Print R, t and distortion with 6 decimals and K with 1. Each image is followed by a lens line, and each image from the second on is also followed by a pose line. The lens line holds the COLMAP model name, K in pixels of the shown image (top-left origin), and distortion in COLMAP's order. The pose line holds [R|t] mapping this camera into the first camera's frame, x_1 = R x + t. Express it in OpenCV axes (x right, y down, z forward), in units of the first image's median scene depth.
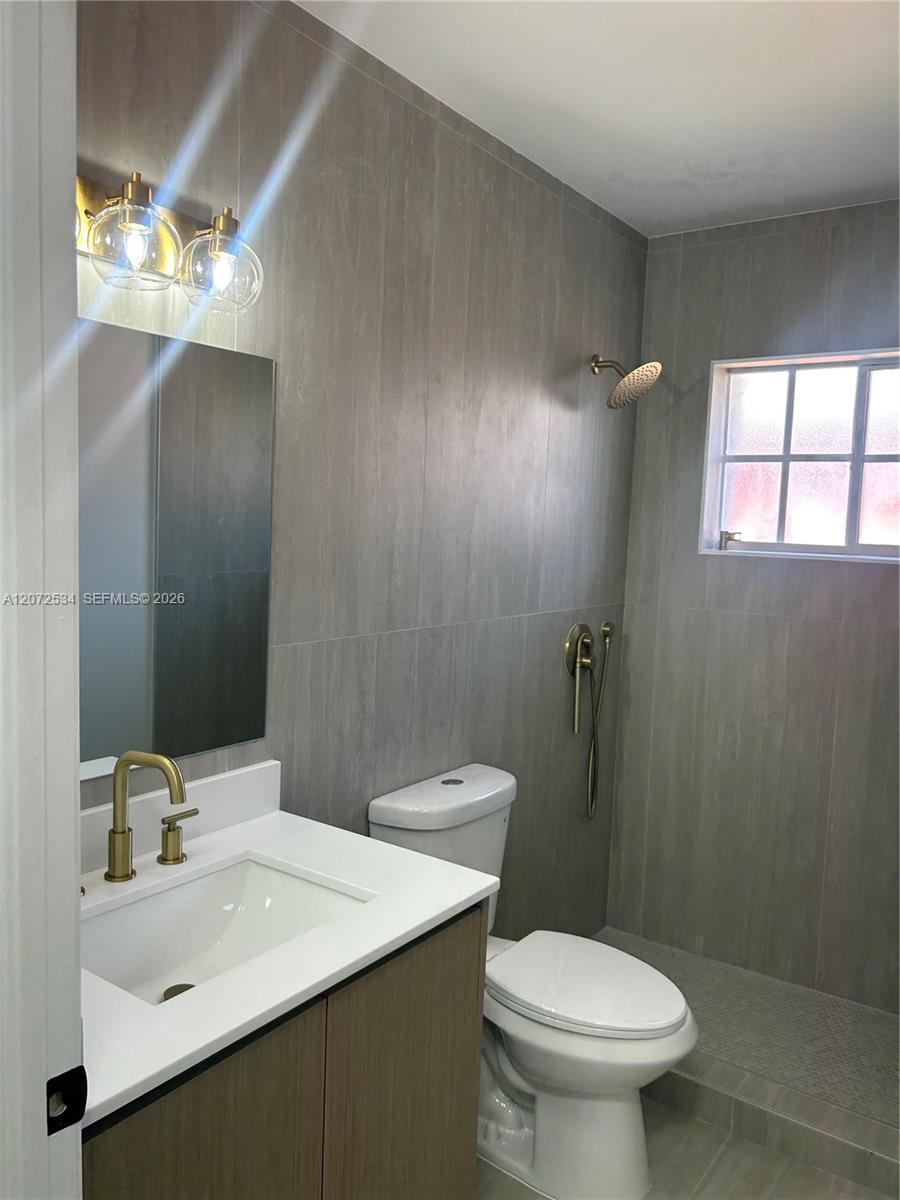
lens RADIAL K [[914.5, 0, 447.1], [0, 914.5, 610.0], [0, 0, 1]] dist [0.031854, -0.048027]
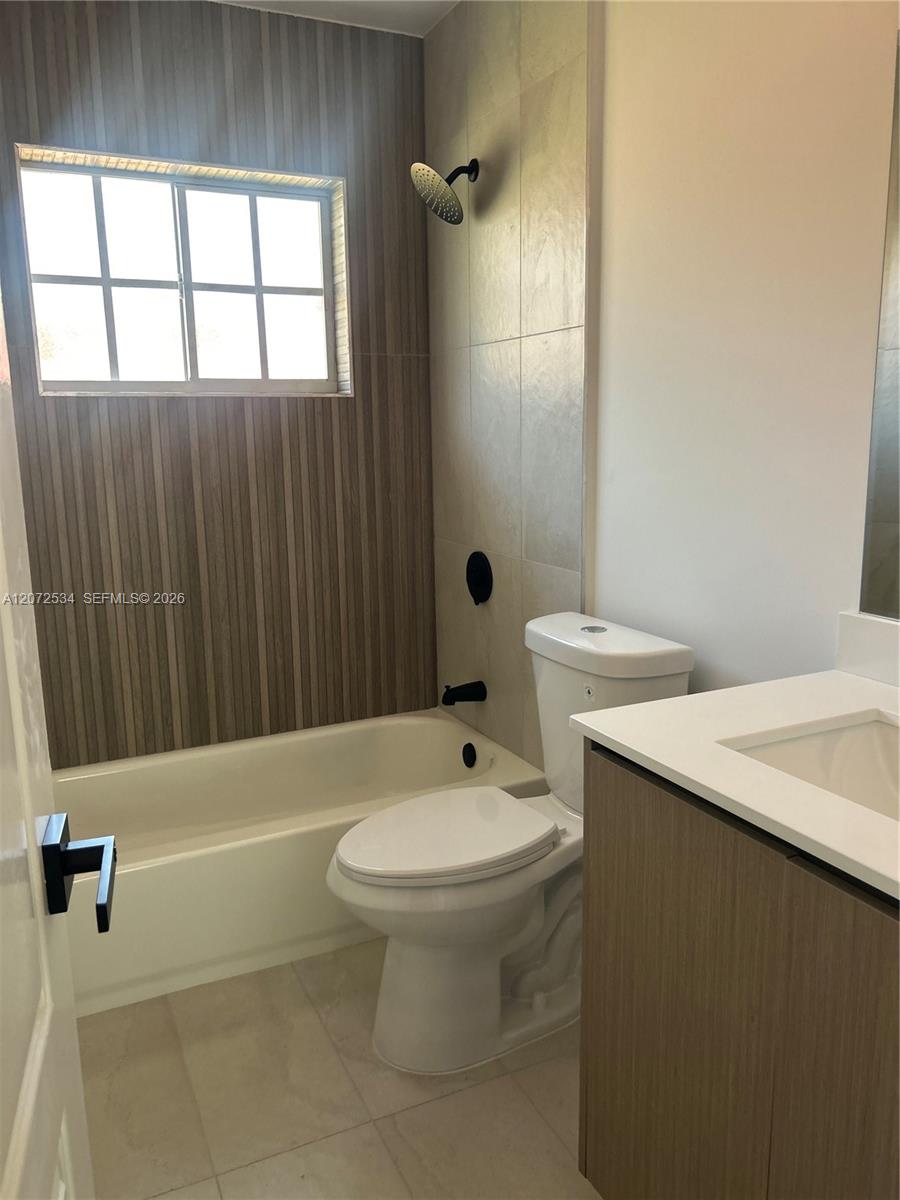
lens RADIAL K [[914.5, 0, 453.2], [0, 914.5, 597.9], [0, 0, 1]] dist [0.031854, -0.048027]
pose [[0.468886, -0.234062, 0.851681, -0.359931], [0.102206, 0.972150, 0.210901, -0.028741], [-0.877325, -0.011842, 0.479750, 0.356205]]
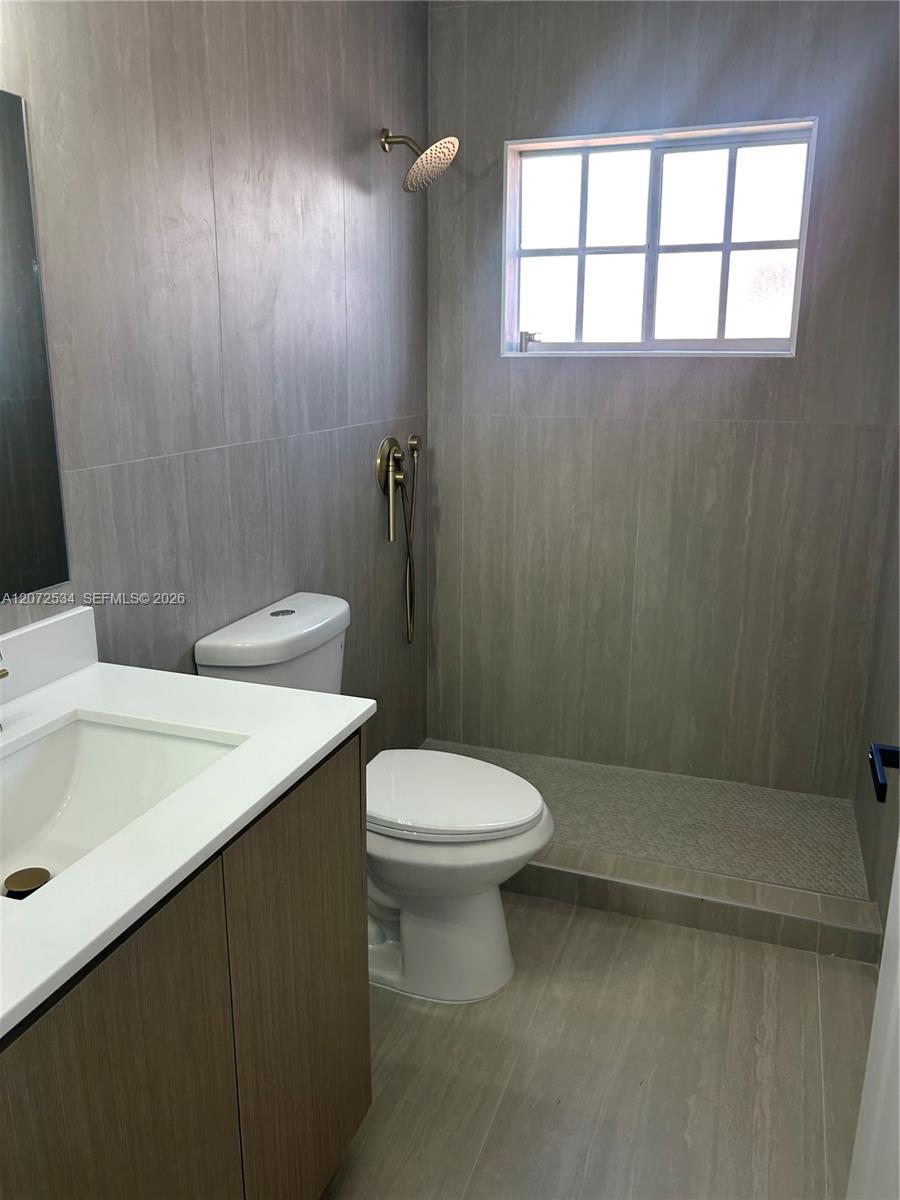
lens RADIAL K [[914.5, 0, 455.9], [0, 914.5, 599.9], [0, 0, 1]] dist [0.031854, -0.048027]
pose [[0.962695, -0.105327, 0.249249, -0.048584], [0.061328, 0.982093, 0.178137, 0.019043], [-0.263548, -0.156205, 0.951915, 0.068585]]
